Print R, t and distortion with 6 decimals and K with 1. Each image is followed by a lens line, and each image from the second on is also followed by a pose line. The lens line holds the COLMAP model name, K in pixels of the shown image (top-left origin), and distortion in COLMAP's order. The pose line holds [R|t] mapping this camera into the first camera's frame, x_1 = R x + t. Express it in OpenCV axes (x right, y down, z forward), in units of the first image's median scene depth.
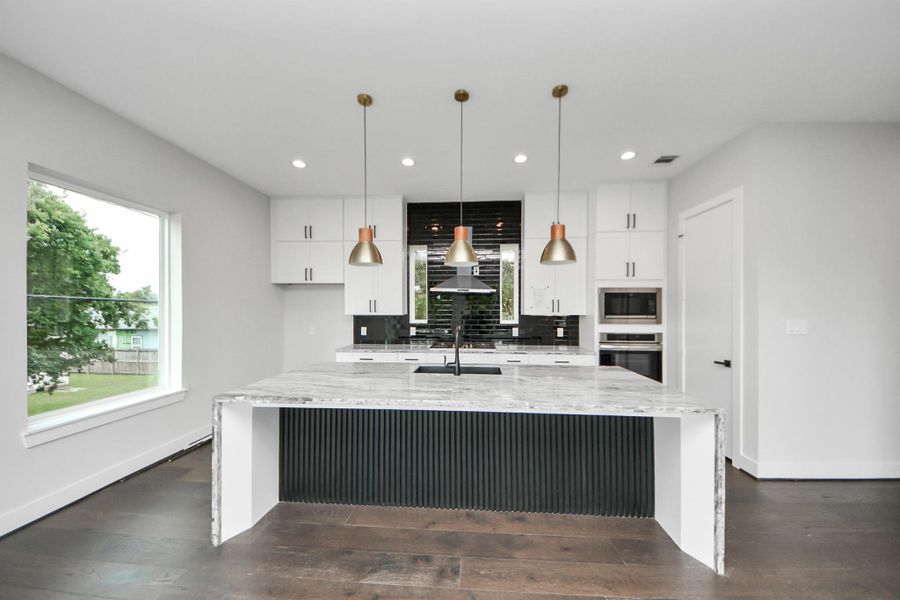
lens RADIAL K [[333.7, 0, 434.9], [0, 333.7, 306.6], [0, 0, 1]] dist [0.012696, -0.001464]
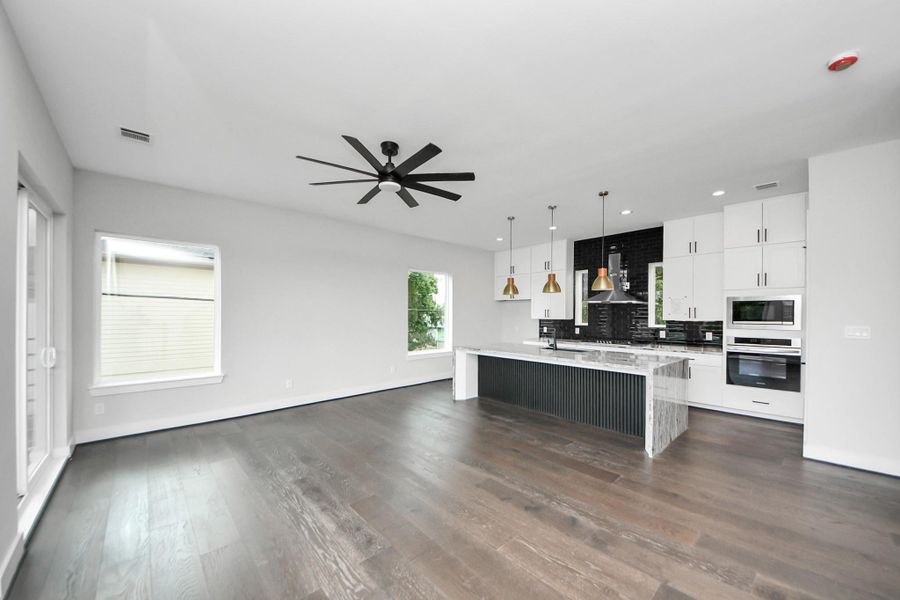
lens RADIAL K [[333.7, 0, 417.4], [0, 333.7, 317.0], [0, 0, 1]] dist [0.012696, -0.001464]
pose [[0.678475, 0.005258, -0.734605, 0.591583], [0.003279, 0.999943, 0.010186, -0.002984], [0.734616, -0.009319, 0.678419, -0.543975]]
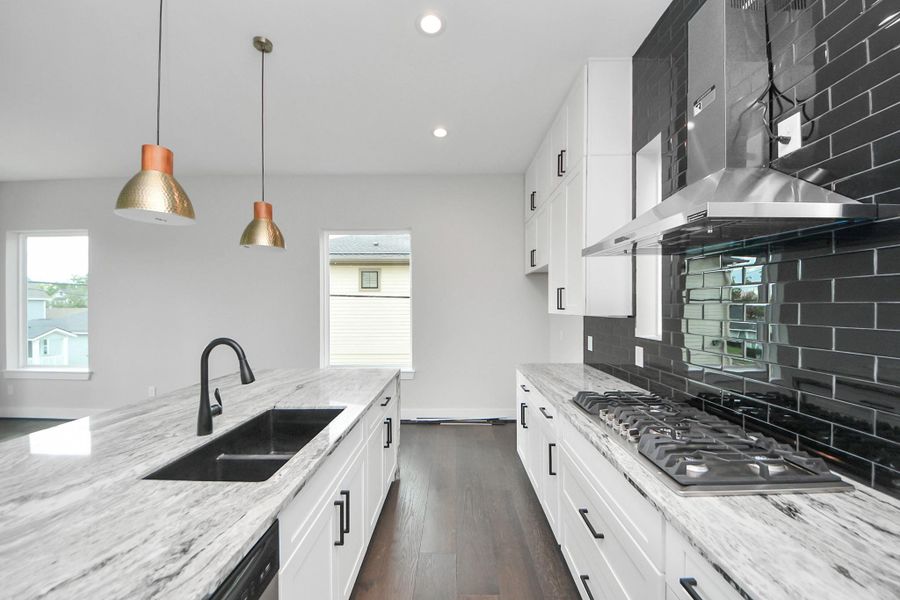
lens RADIAL K [[333.7, 0, 448.2], [0, 333.7, 306.1], [0, 0, 1]] dist [0.012696, -0.001464]
pose [[0.058615, 0.001785, -0.998279, 0.384263], [0.003679, 0.999991, 0.002004, 0.010586], [0.998274, -0.003790, 0.058608, 0.830231]]
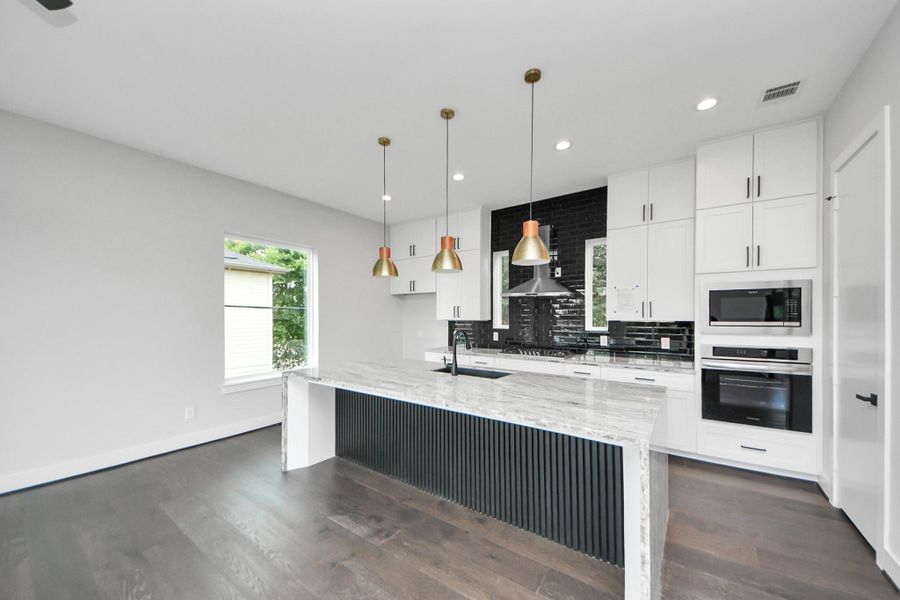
lens RADIAL K [[333.7, 0, 443.3], [0, 333.7, 318.0], [0, 0, 1]] dist [0.012696, -0.001464]
pose [[0.850226, 0.000264, -0.526418, 0.379158], [0.005452, 0.999942, 0.009307, 0.008161], [0.526390, -0.010783, 0.850175, 0.050090]]
